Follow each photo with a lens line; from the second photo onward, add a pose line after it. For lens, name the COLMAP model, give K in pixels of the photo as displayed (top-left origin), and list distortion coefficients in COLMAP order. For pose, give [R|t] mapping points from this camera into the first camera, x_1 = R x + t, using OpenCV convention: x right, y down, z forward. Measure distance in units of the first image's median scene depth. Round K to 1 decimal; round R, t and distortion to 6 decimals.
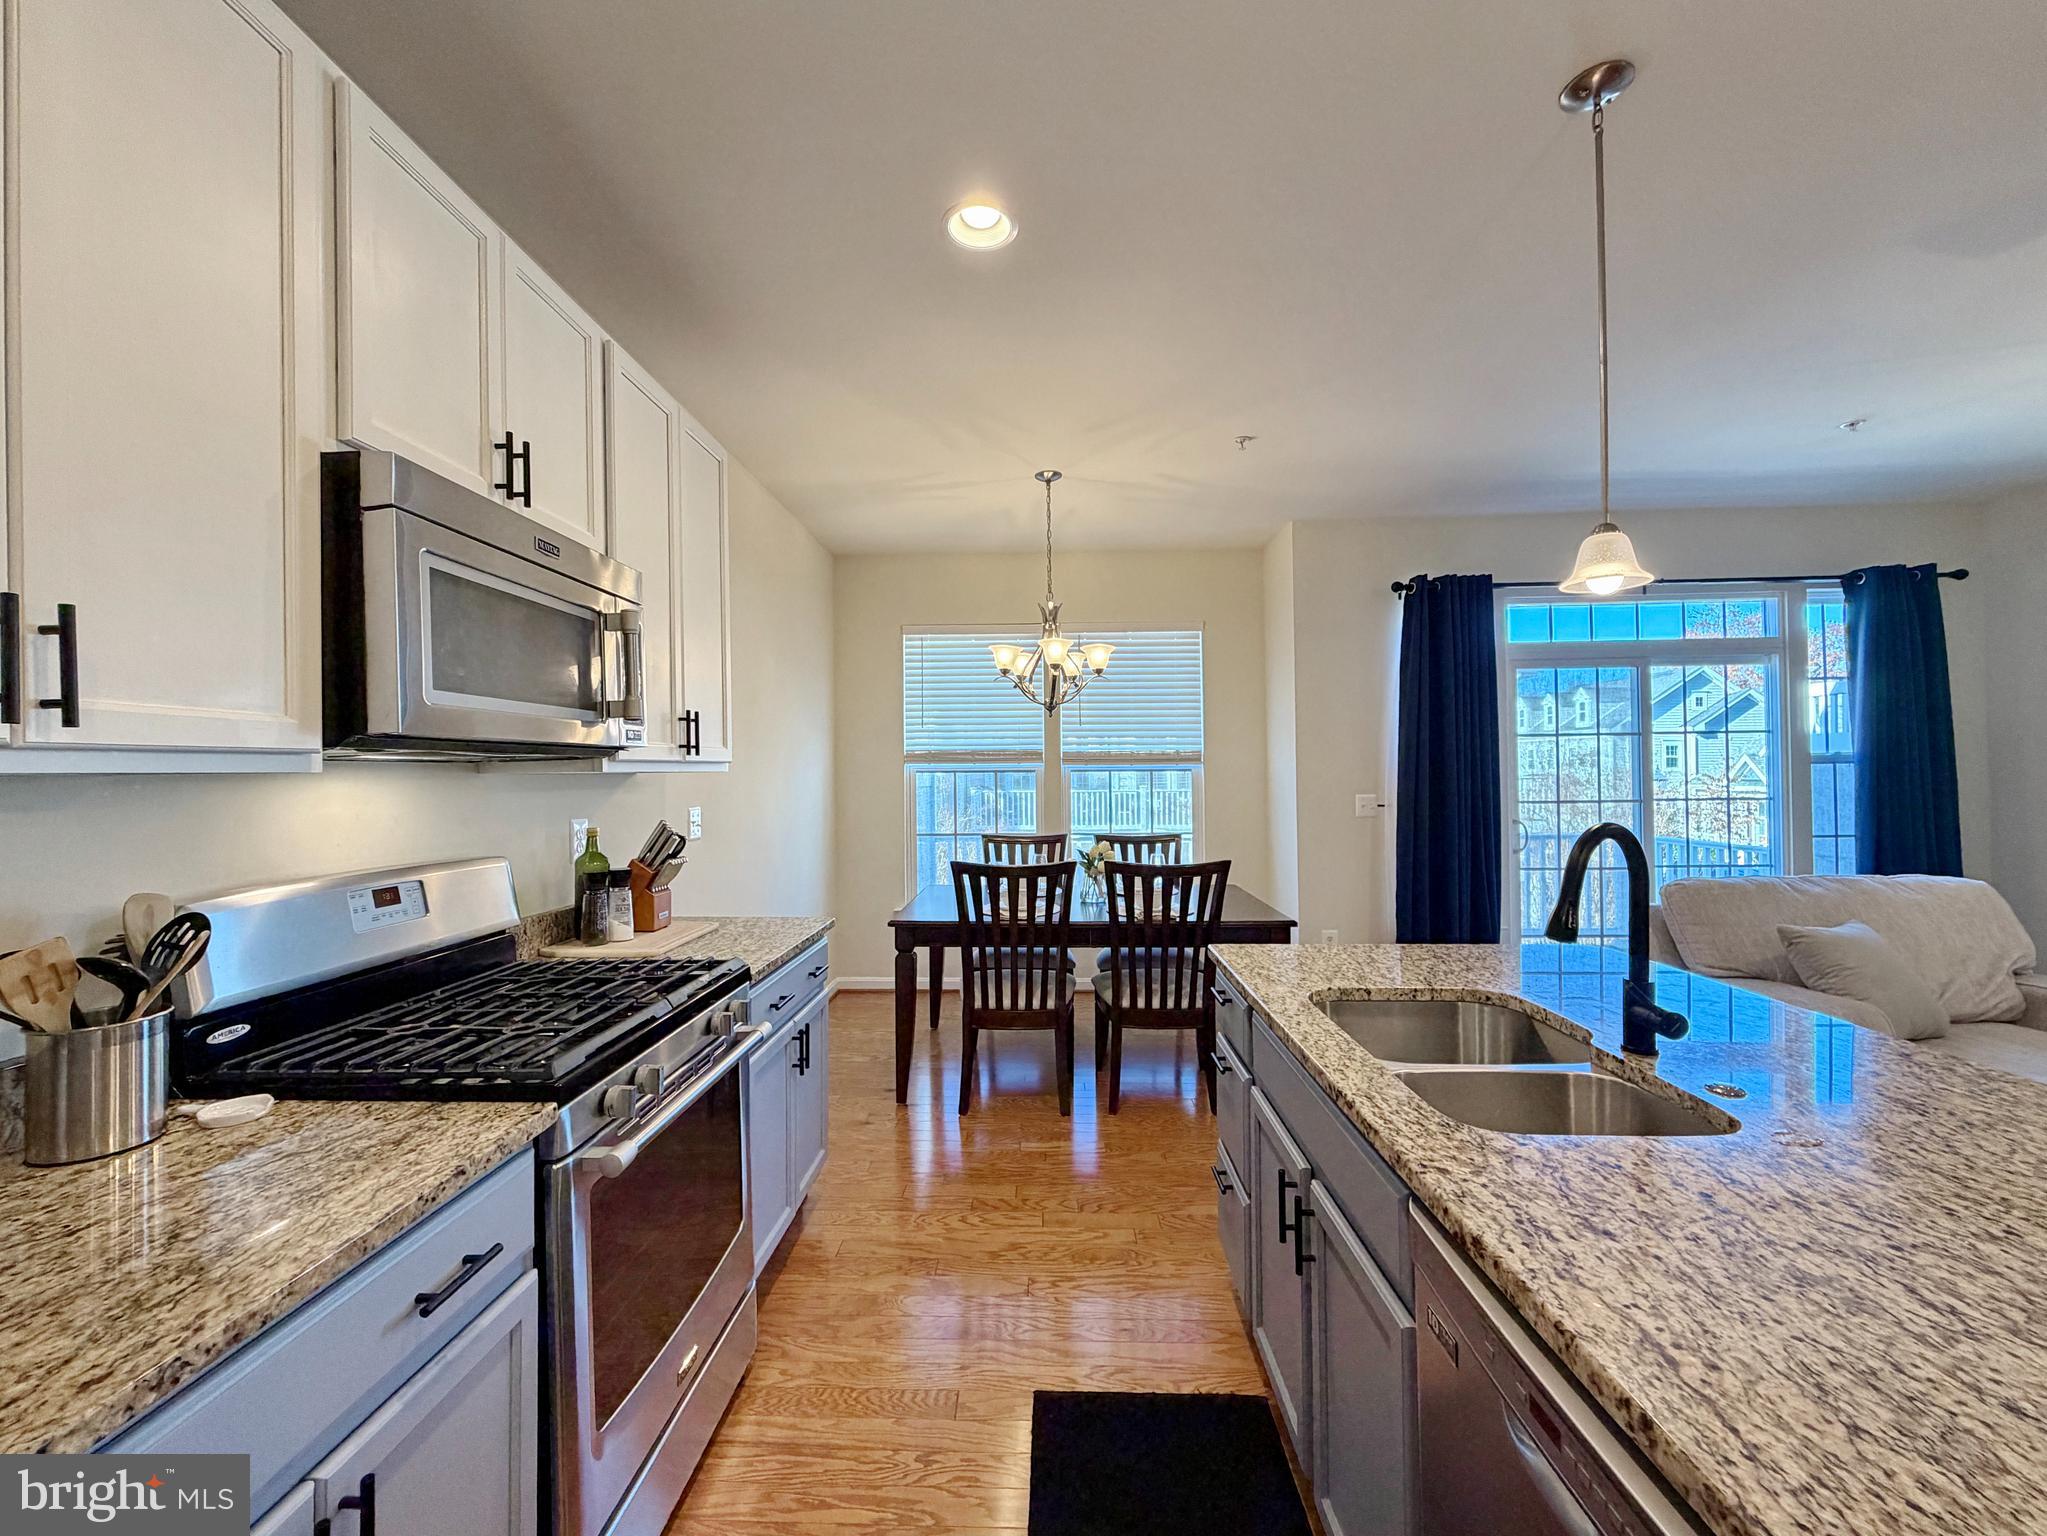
lens RADIAL K [[841.7, 0, 1006.4], [0, 841.7, 764.4], [0, 0, 1]] dist [-0.001293, -0.000018]
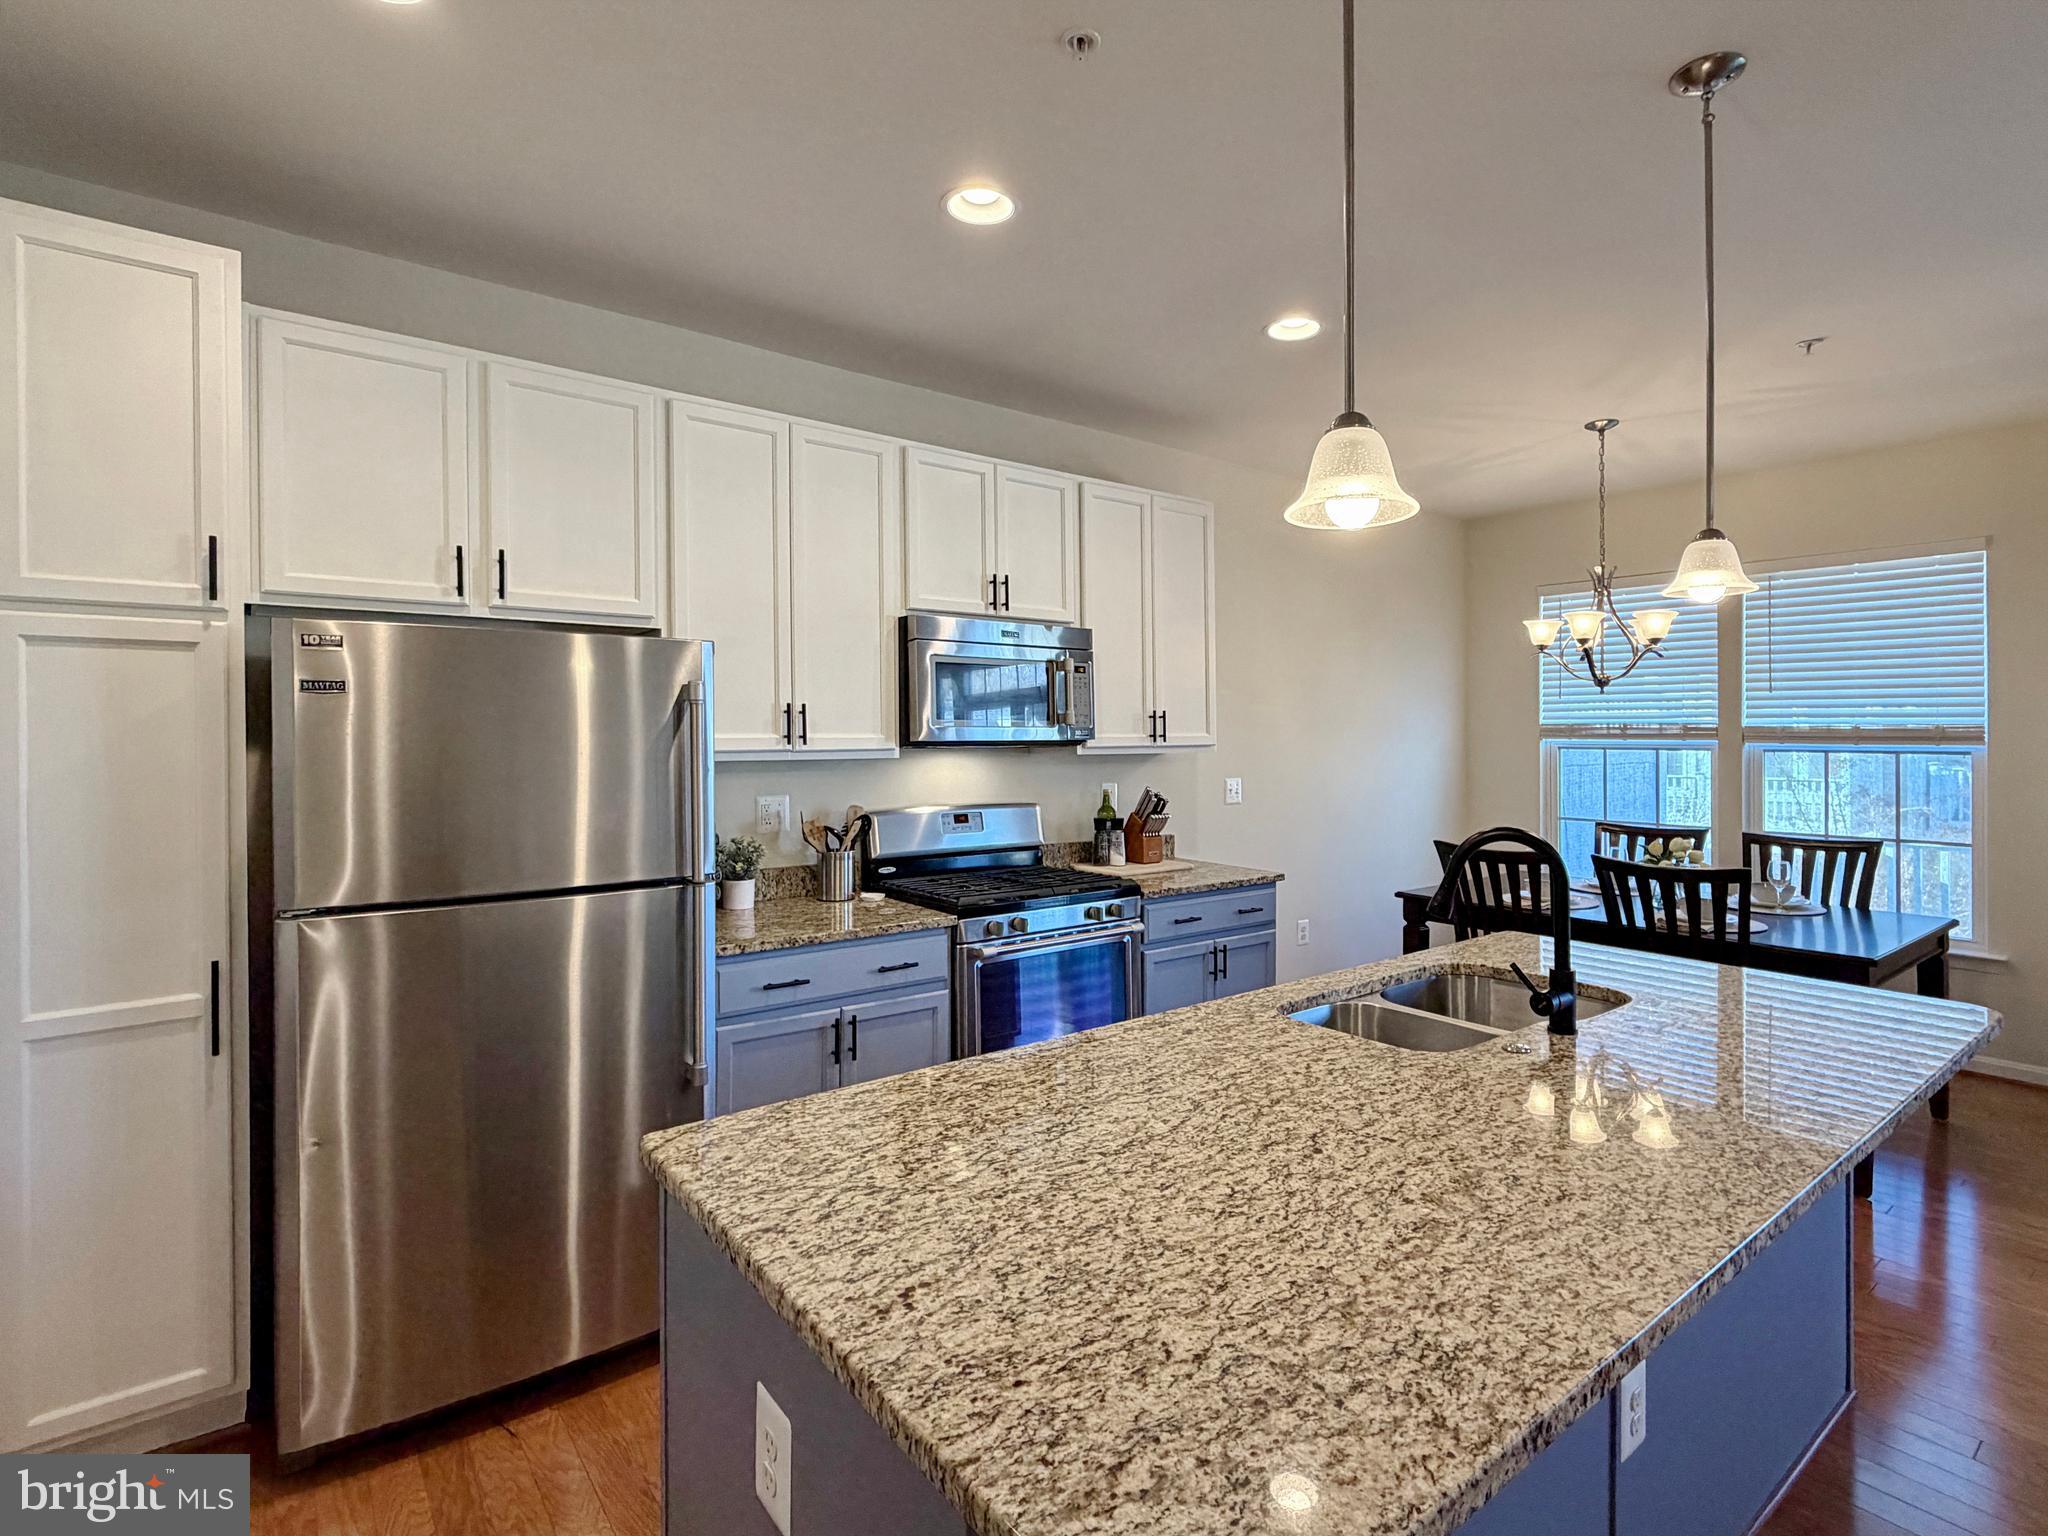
lens RADIAL K [[1009.9, 0, 1040.9], [0, 1009.9, 732.1], [0, 0, 1]] dist [-0.004741, 0.000257]
pose [[0.642751, 0.008190, -0.766032, 0.824179], [0.001779, 0.999924, 0.012184, -0.049781], [0.766073, -0.009195, 0.642687, -0.252131]]
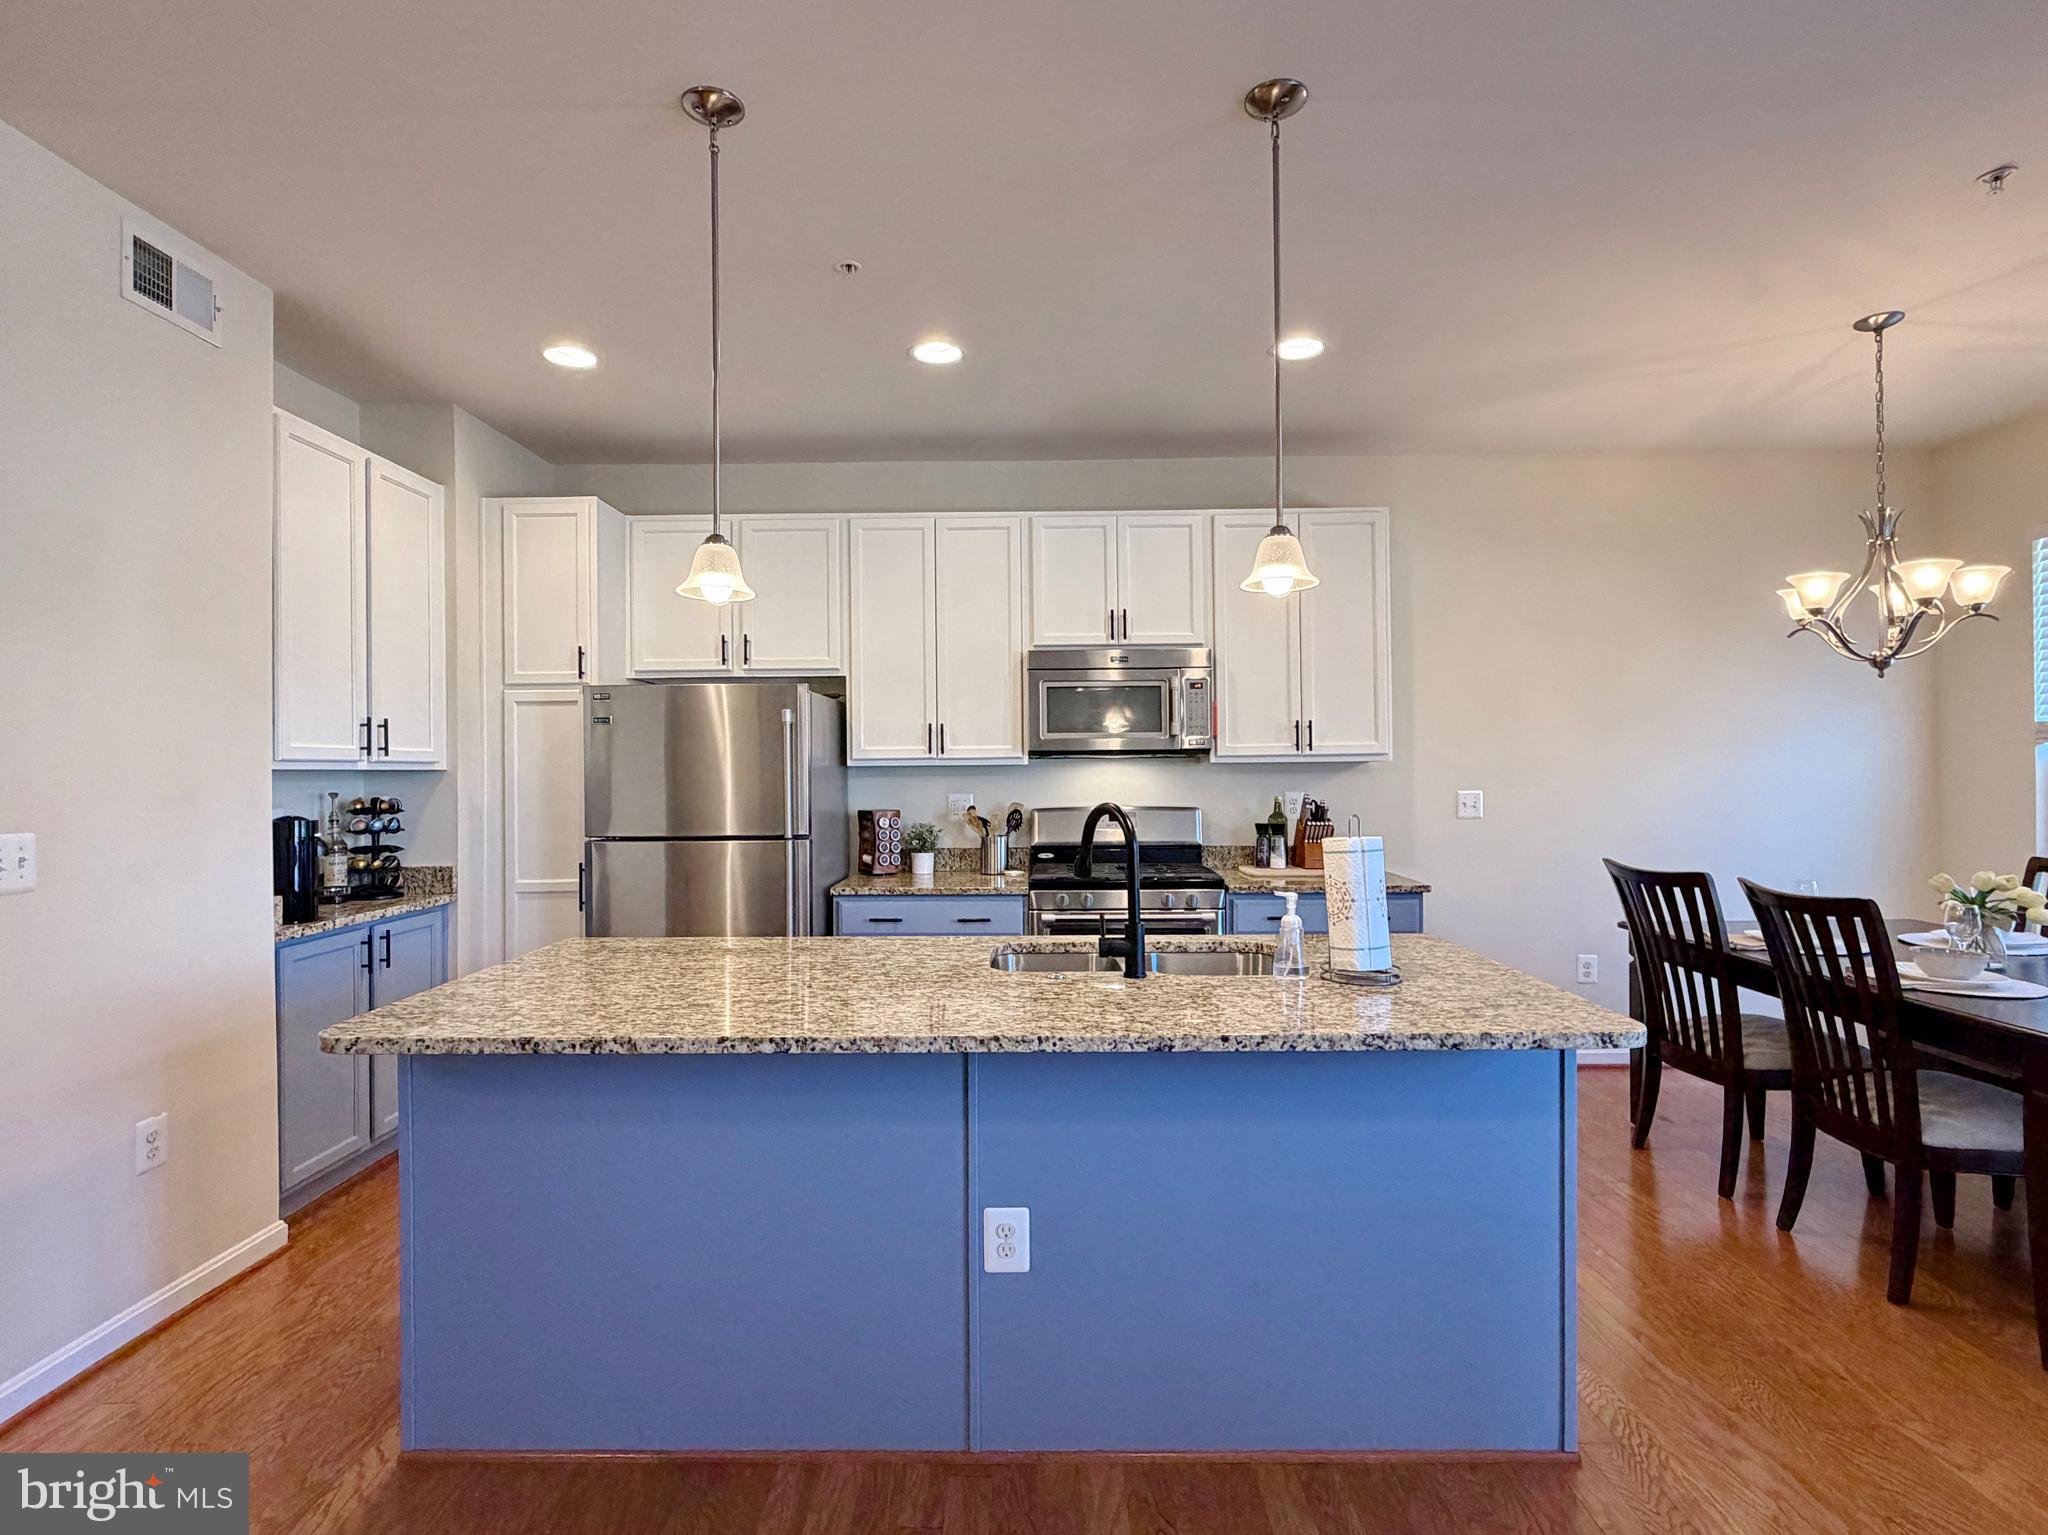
lens RADIAL K [[1023.4, 0, 1012.7], [0, 1023.4, 759.6], [0, 0, 1]] dist [-0.003274, -0.001493]
pose [[0.008757, 0.001652, -0.999960, 1.449243], [0.017789, 0.999840, 0.001807, -0.007364], [0.999803, -0.017804, 0.008727, 0.490758]]
